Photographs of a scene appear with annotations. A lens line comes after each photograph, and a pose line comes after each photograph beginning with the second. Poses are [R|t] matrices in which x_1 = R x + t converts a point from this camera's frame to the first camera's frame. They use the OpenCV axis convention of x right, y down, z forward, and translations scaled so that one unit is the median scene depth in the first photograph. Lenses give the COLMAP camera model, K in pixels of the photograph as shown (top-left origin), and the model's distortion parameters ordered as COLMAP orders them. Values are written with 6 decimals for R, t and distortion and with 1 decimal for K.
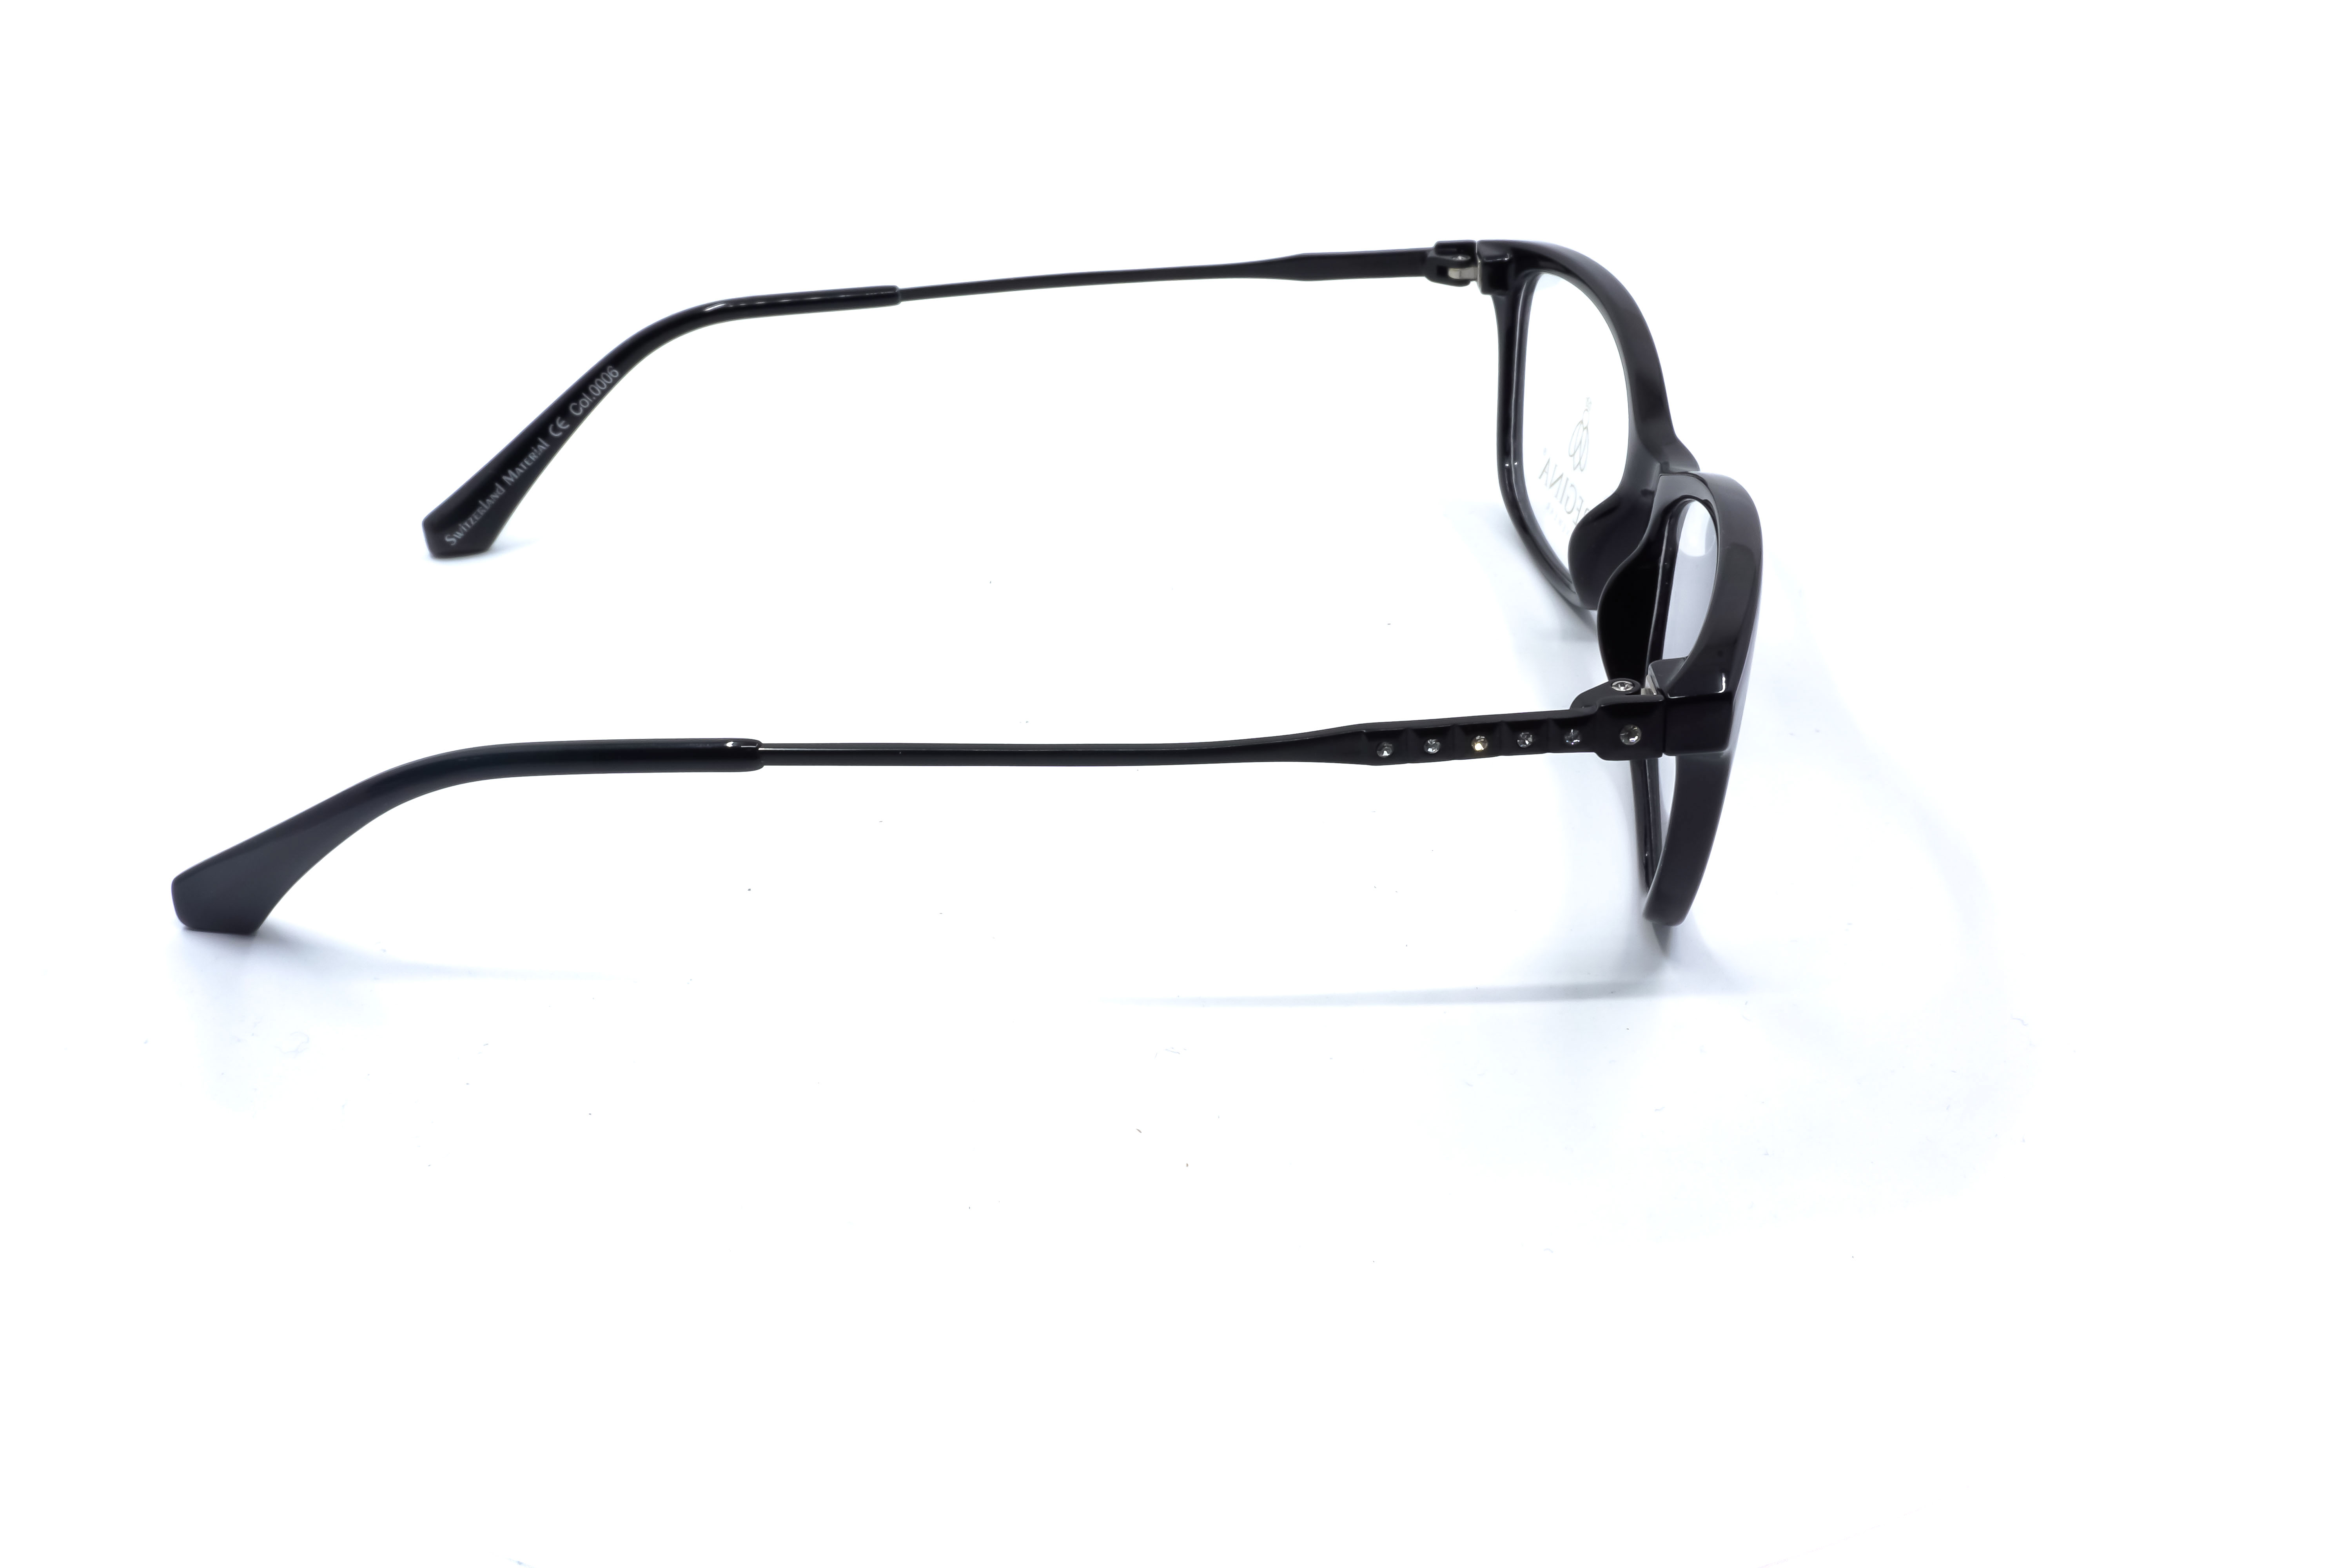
lens RADIAL K [[2230.0, 0, 1180.9], [0, 2230.0, 828.0], [0, 0, 1]] dist [0.048246, 0.001138]
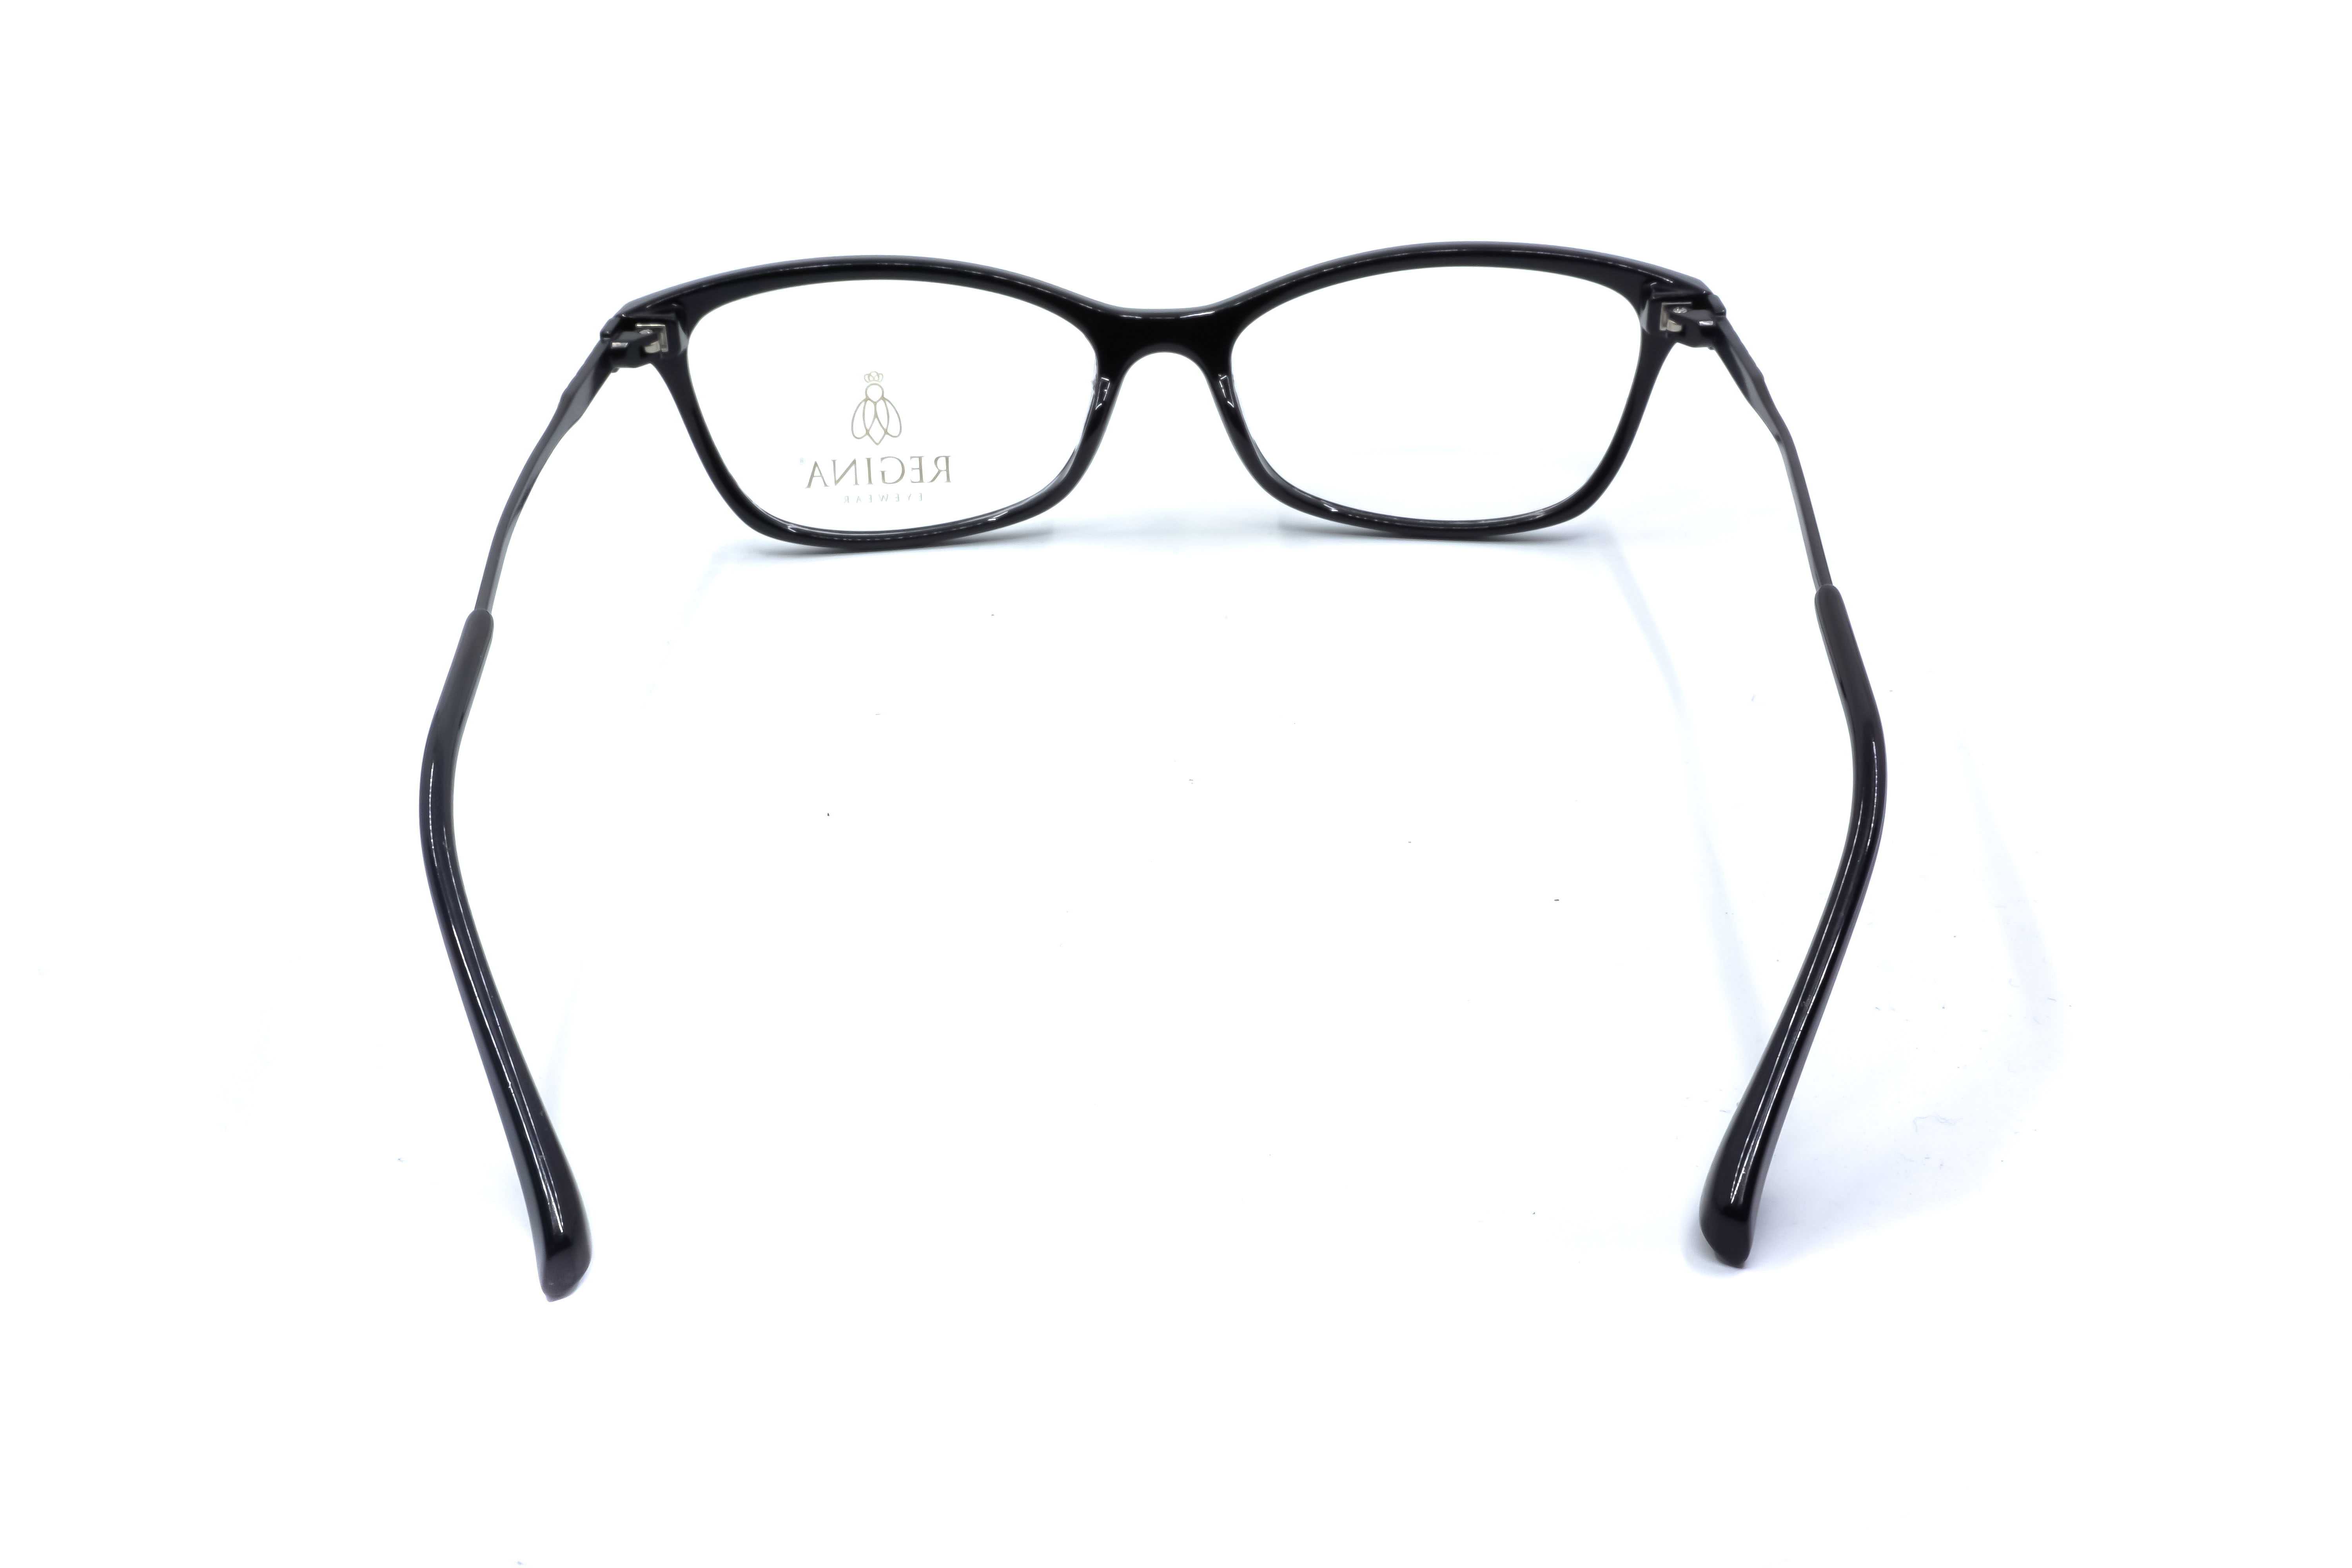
lens RADIAL K [[2268.0, 0, 1170.3], [0, 2268.0, 800.7], [0, 0, 1]] dist [-0.005756, -0.004727]
pose [[-0.014333, -0.482439, 0.875813, -0.791350], [0.515531, 0.746942, 0.419888, -0.391067], [-0.856751, 0.457527, 0.238006, 0.679111]]
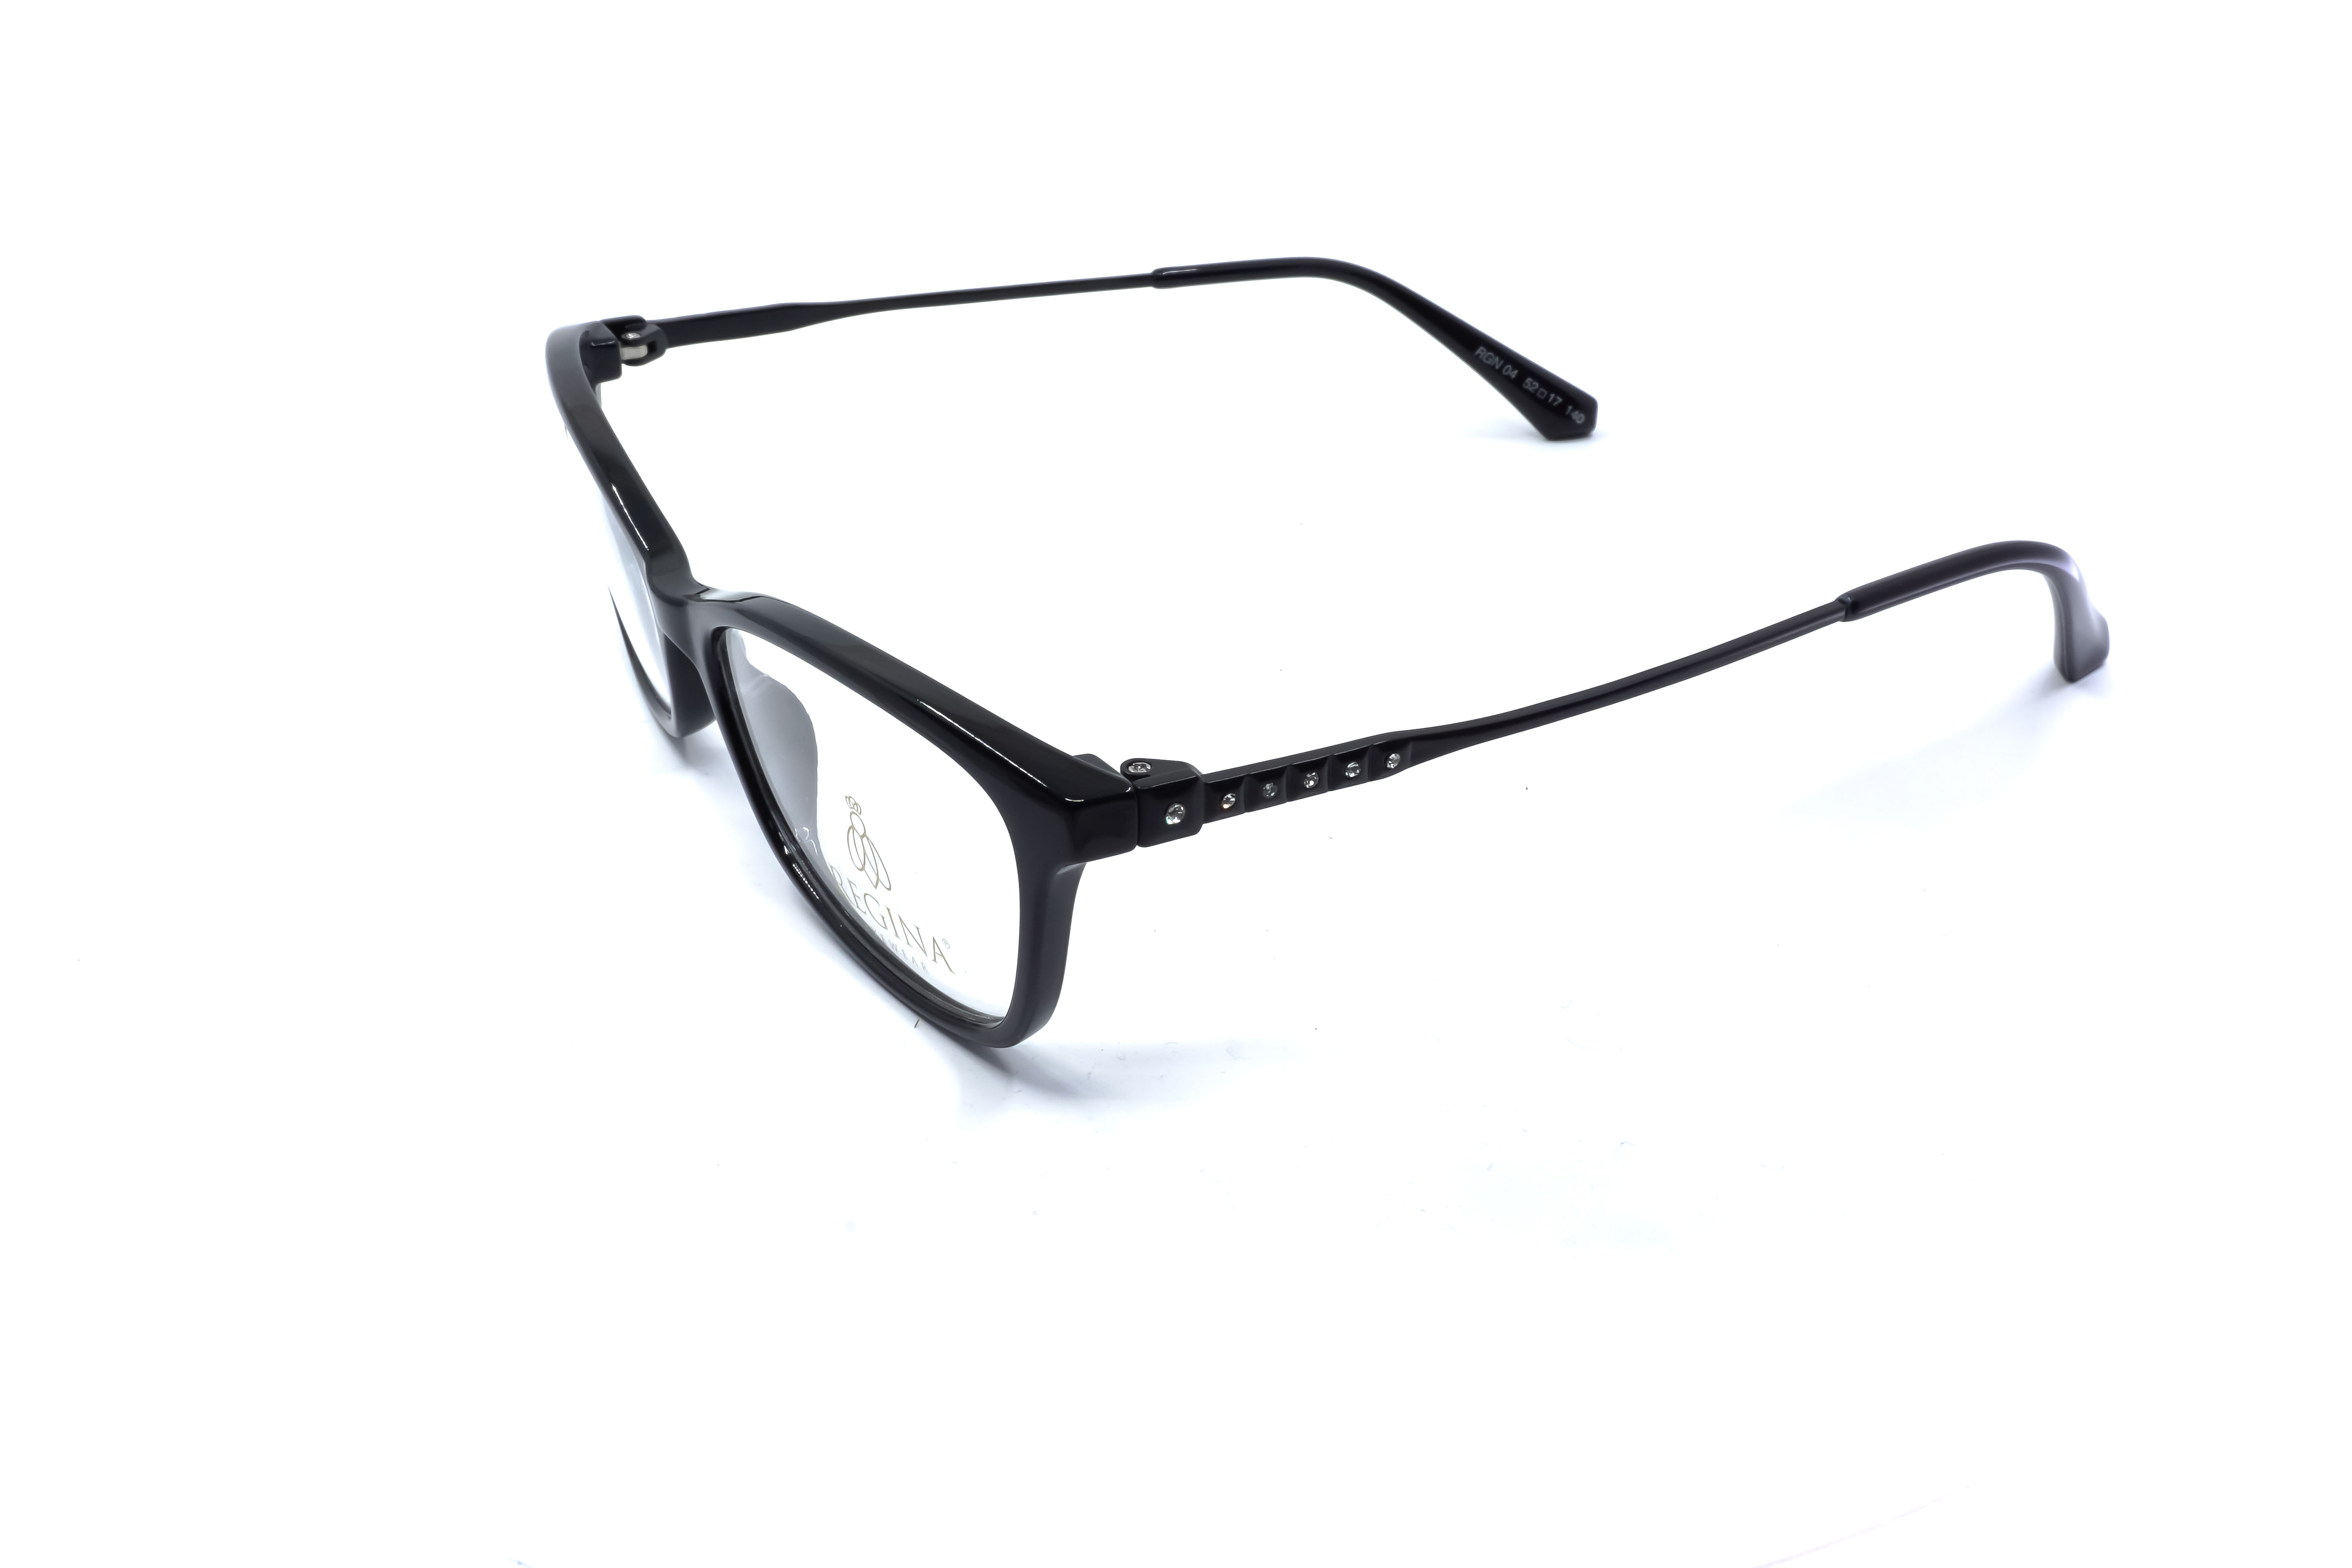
lens RADIAL K [[2290.2, 0, 1176.0], [0, 2290.2, 784.0], [0, 0, 1]] dist [-0.032771, -0.010221]
pose [[-0.858200, 0.273840, -0.434171, 0.384124], [-0.232537, 0.546651, 0.804425, -0.741793], [0.457623, 0.791318, -0.405458, 1.251993]]
